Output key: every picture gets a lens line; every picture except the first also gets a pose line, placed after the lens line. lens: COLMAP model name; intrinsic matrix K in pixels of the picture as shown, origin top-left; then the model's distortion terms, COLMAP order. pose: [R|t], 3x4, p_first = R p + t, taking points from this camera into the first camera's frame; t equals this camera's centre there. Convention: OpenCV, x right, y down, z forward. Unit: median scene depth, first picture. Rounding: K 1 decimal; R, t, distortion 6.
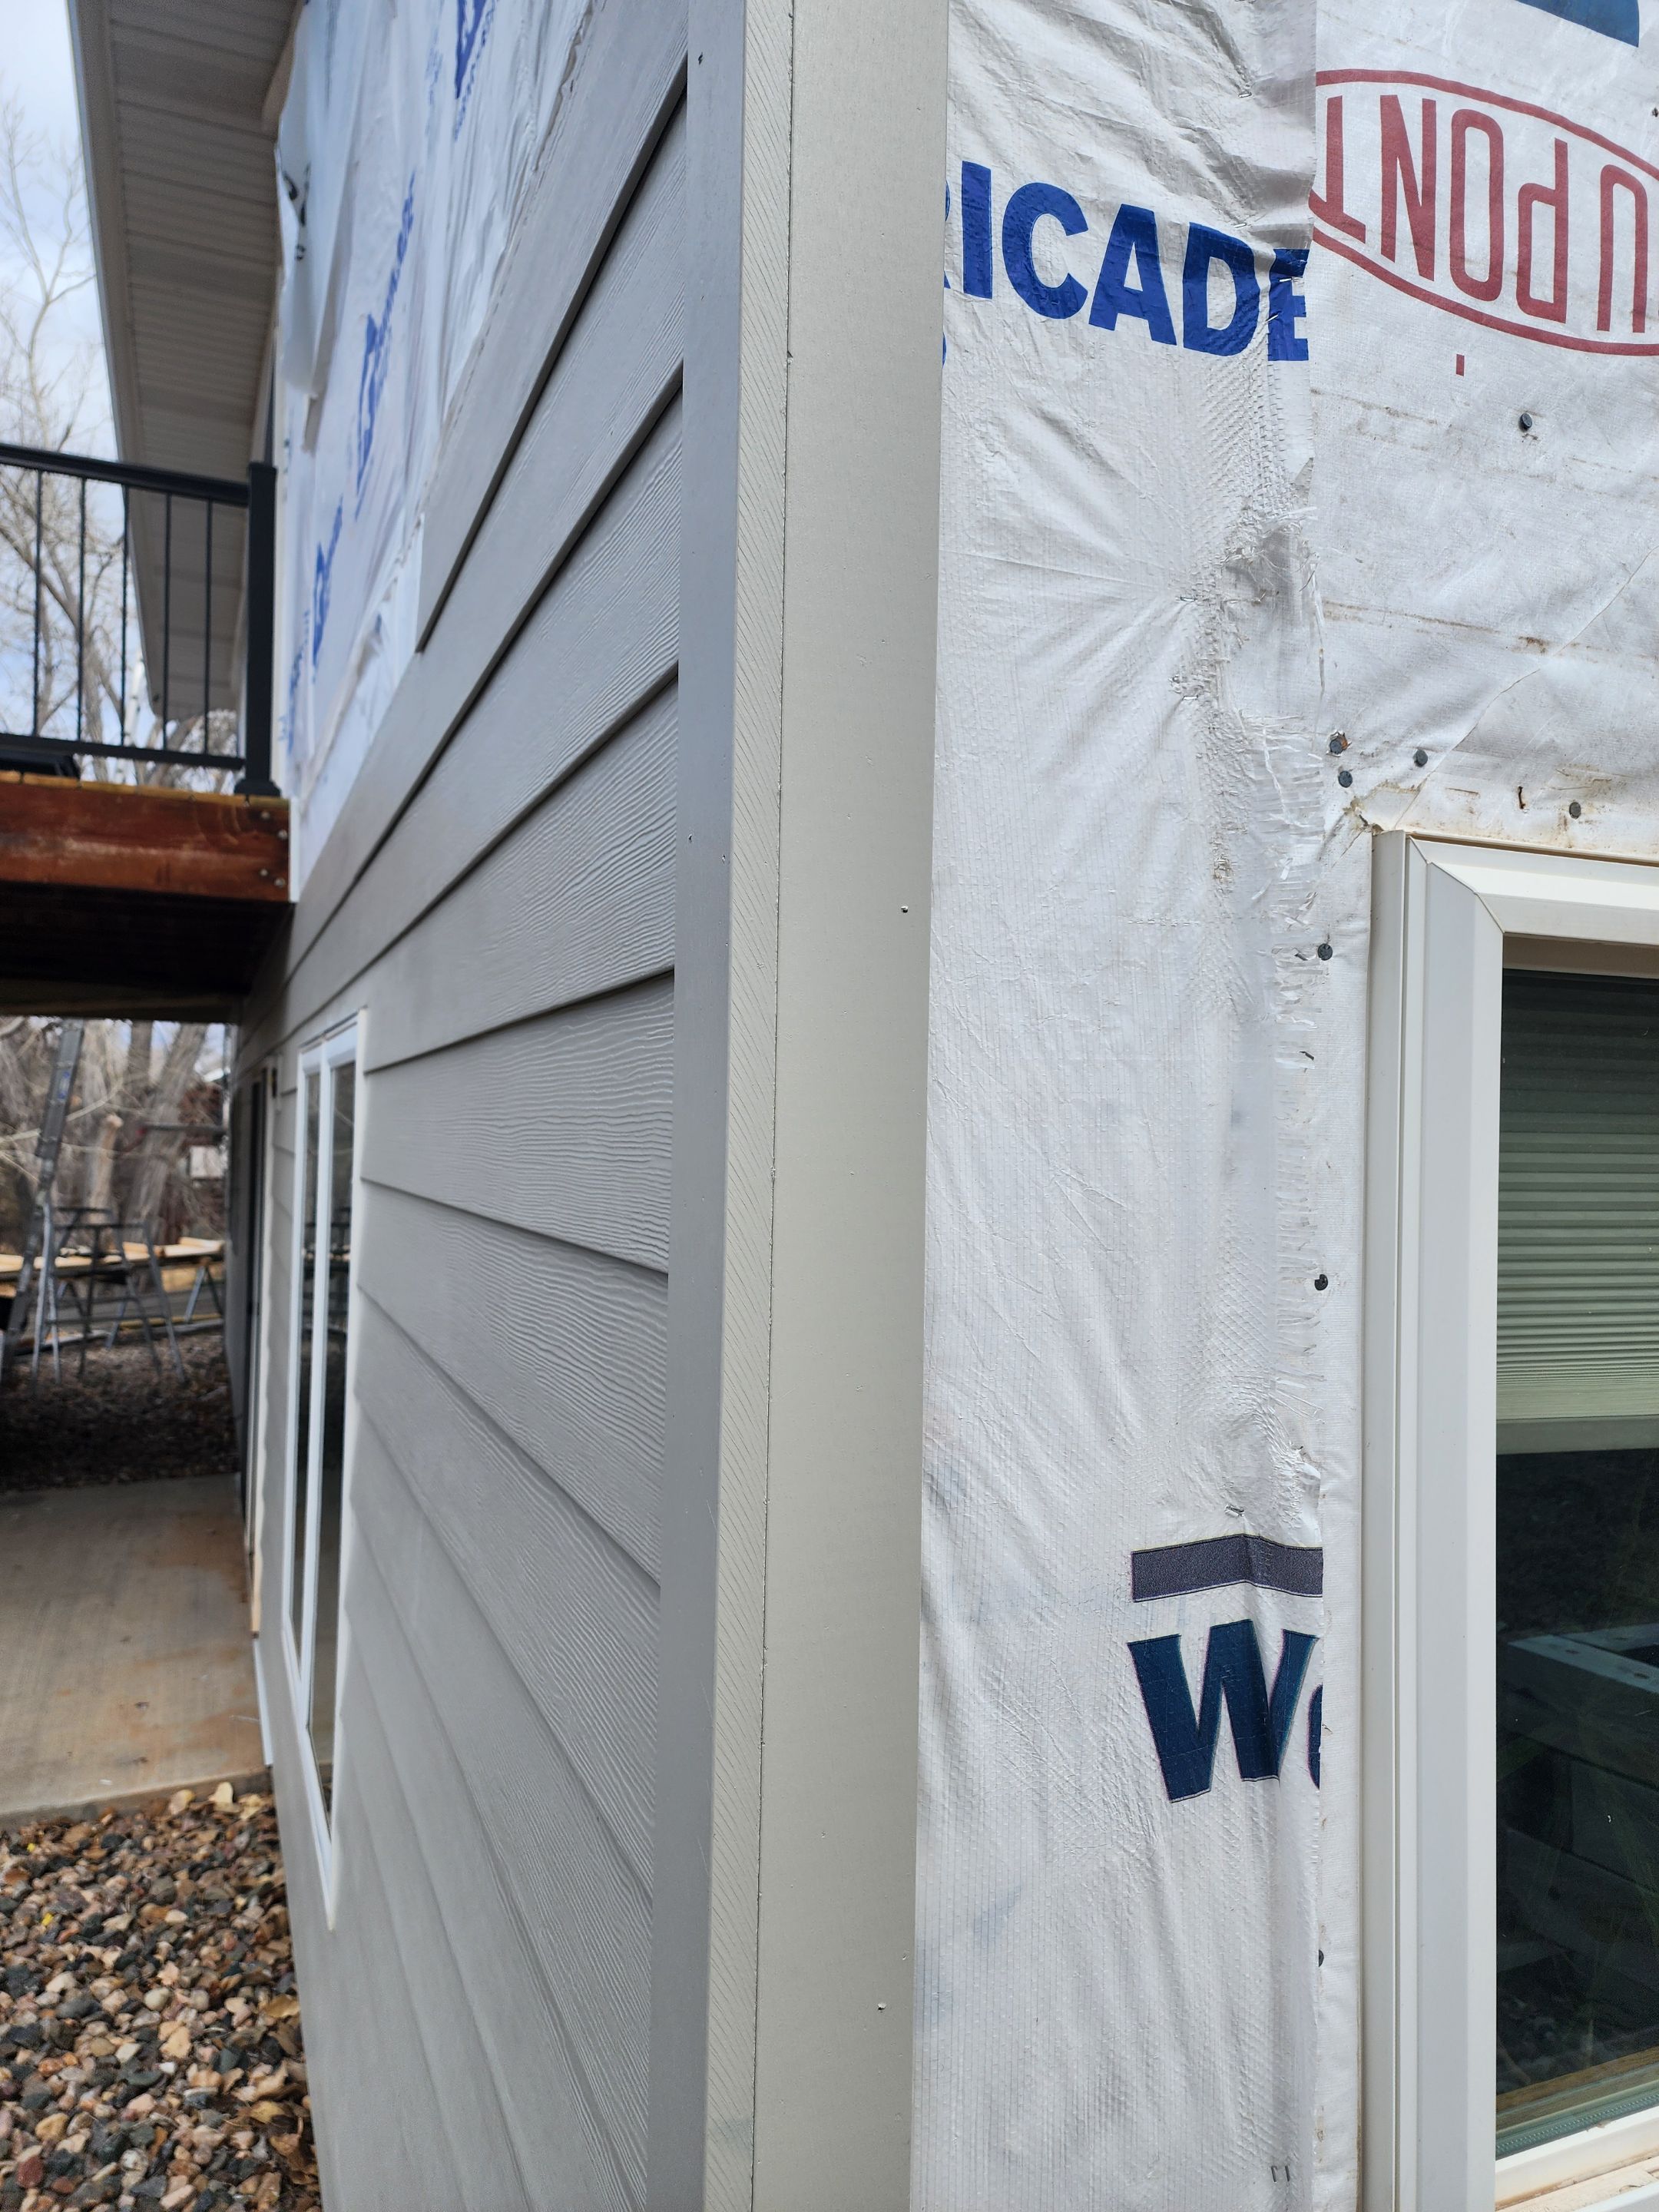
lens RADIAL K [[1478.5, 0, 825.0], [0, 1478.5, 1114.4], [0, 0, 1]] dist [0.069056, -0.003746]
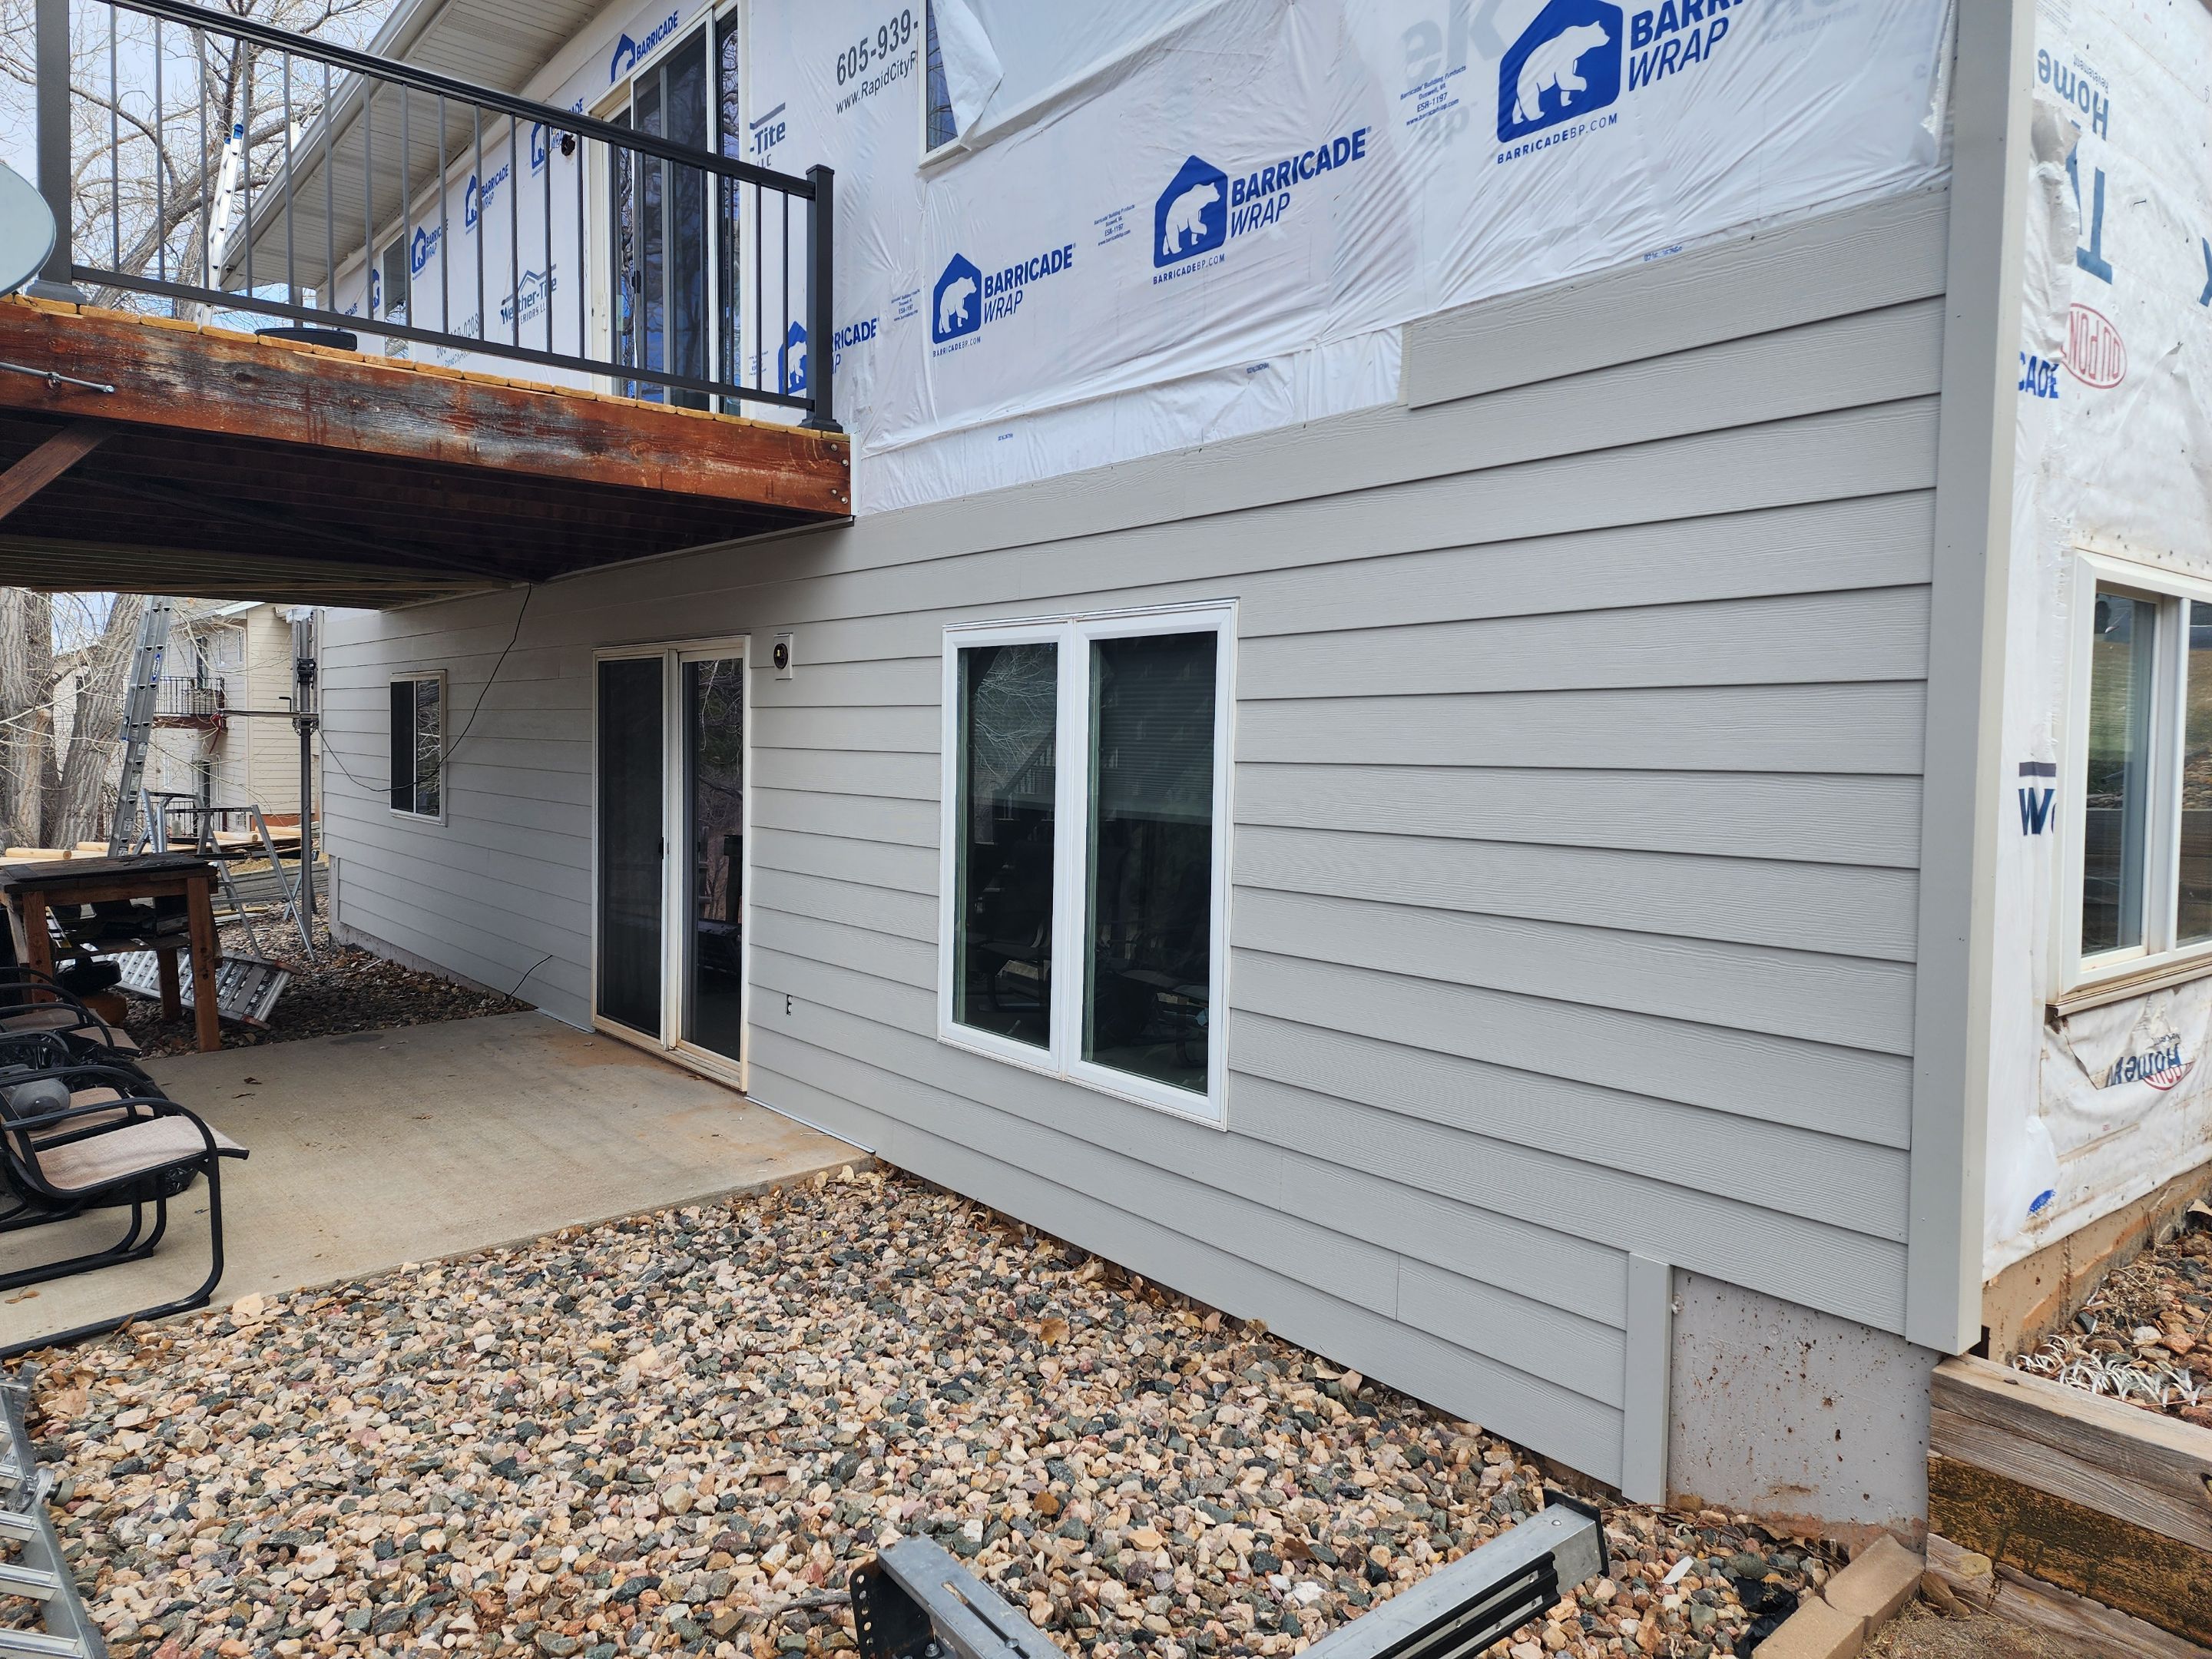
lens RADIAL K [[1478.5, 0, 1112.4], [0, 1478.5, 824.2], [0, 0, 1]] dist [0.069056, -0.003746]
pose [[0.952130, -0.020893, 0.304980, -0.549829], [-0.000017, 0.997658, 0.068400, 0.038439], [-0.305695, -0.065131, 0.949899, -0.321276]]
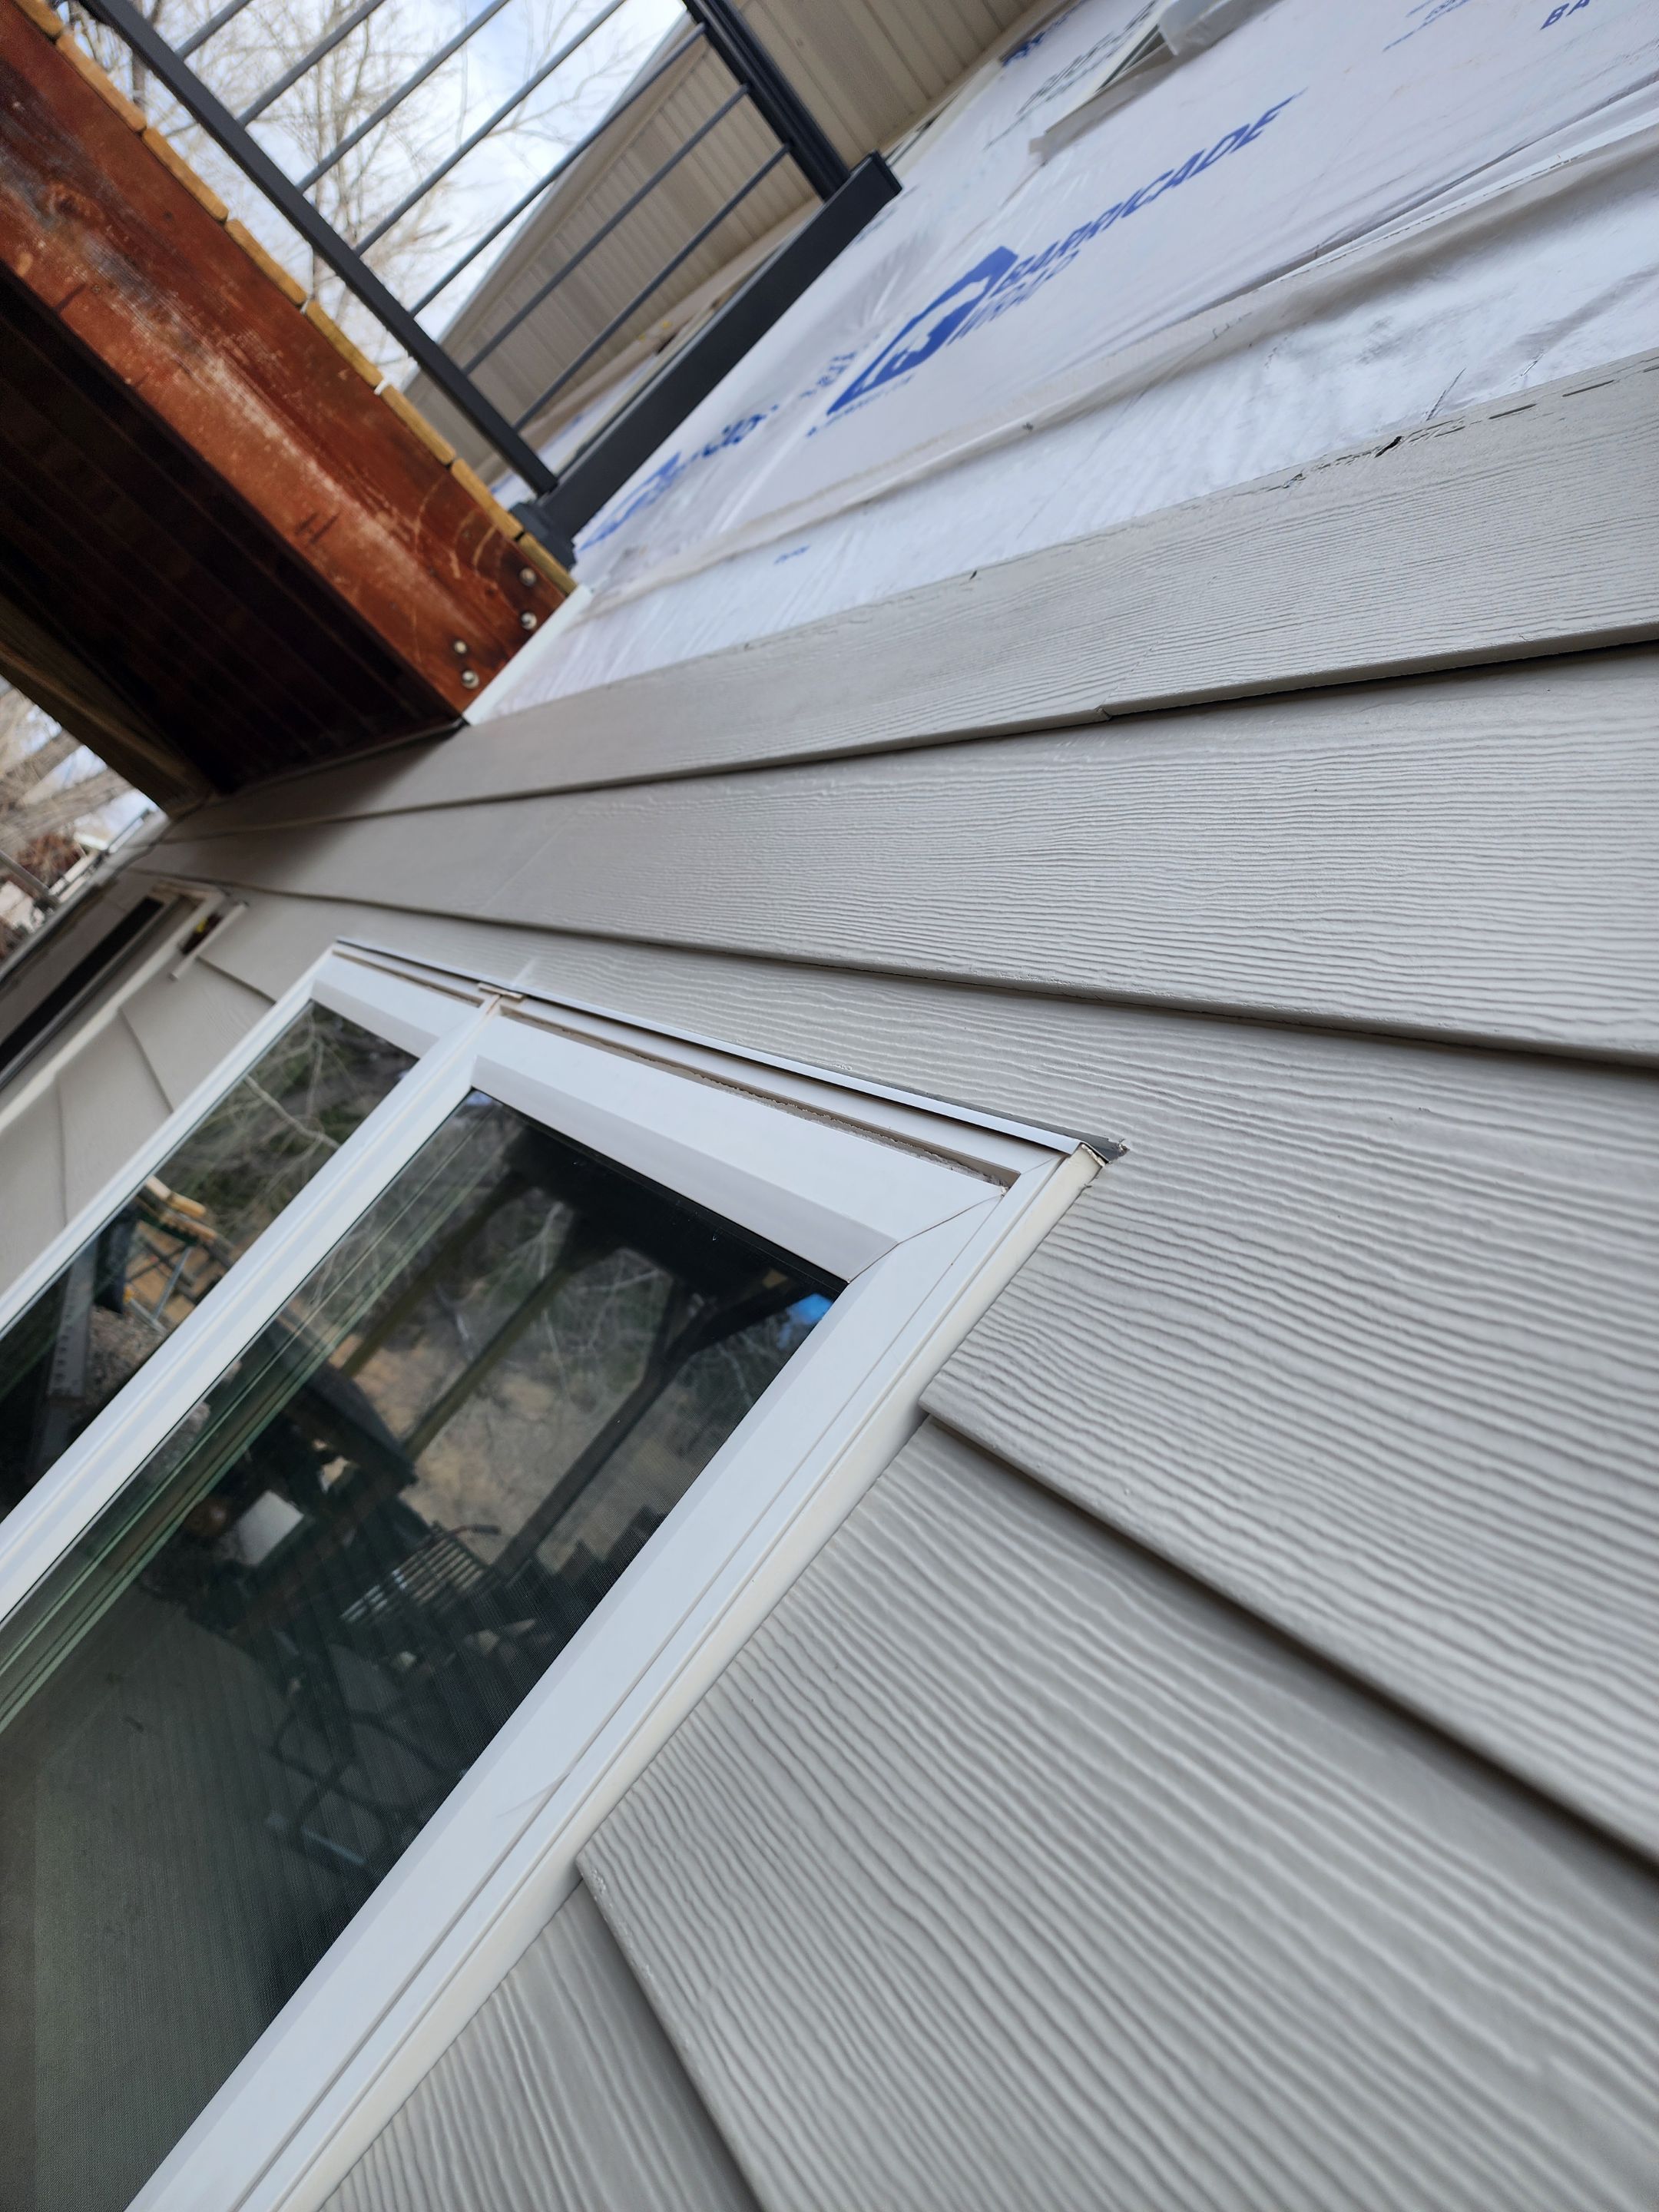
lens RADIAL K [[1478.5, 0, 819.8], [0, 1478.5, 1102.2], [0, 0, 1]] dist [0.069056, -0.003746]
pose [[0.780684, 0.621548, 0.064894, -0.204673], [-0.602660, 0.776269, -0.184953, -0.009106], [-0.165332, 0.105280, 0.980603, 0.458525]]
